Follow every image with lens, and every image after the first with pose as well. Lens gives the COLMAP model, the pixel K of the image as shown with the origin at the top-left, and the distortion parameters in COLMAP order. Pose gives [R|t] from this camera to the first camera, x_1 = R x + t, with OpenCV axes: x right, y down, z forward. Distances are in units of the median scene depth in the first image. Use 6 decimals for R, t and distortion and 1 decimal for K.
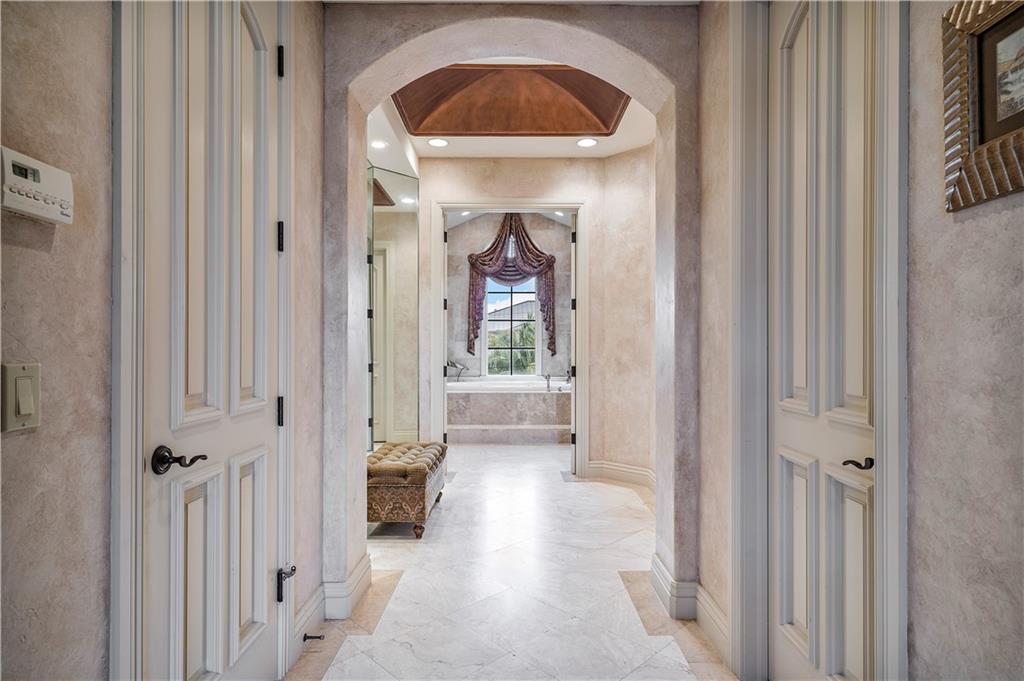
lens RADIAL K [[556.3, 0, 511.9], [0, 556.3, 344.6], [0, 0, 1]] dist [0.000296, -0.000126]
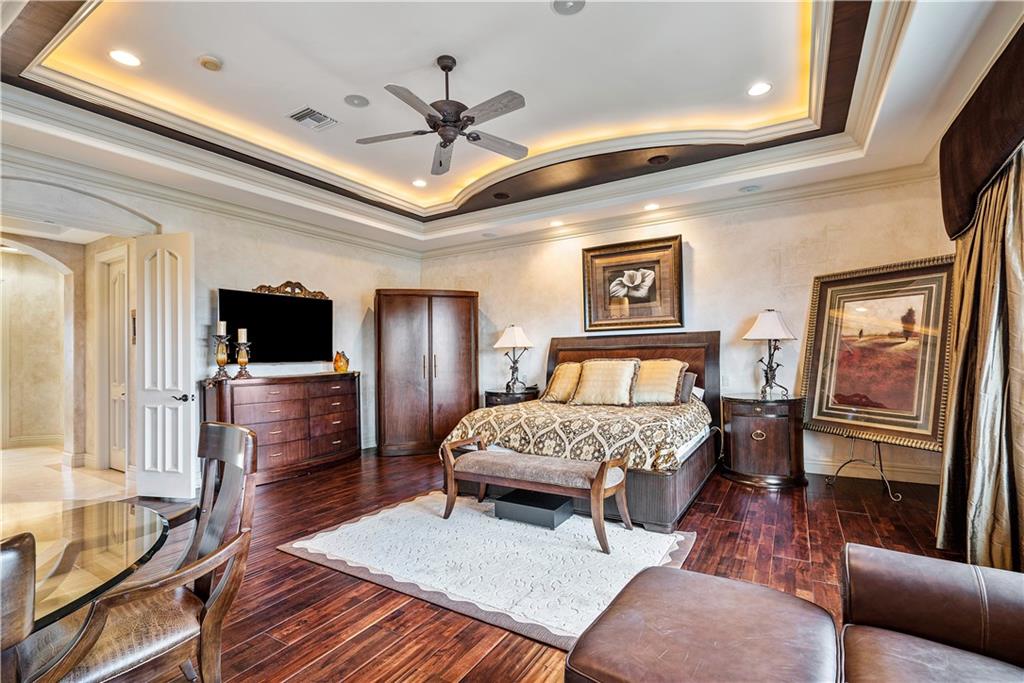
lens RADIAL K [[469.3, 0, 514.5], [0, 469.3, 348.5], [0, 0, 1]] dist [-0.002304, -0.000065]
pose [[0.522703, 0.002359, 0.852512, -0.272187], [0.012532, 0.999867, -0.010450, -0.021637], [-0.852423, 0.016146, 0.522604, -1.041334]]
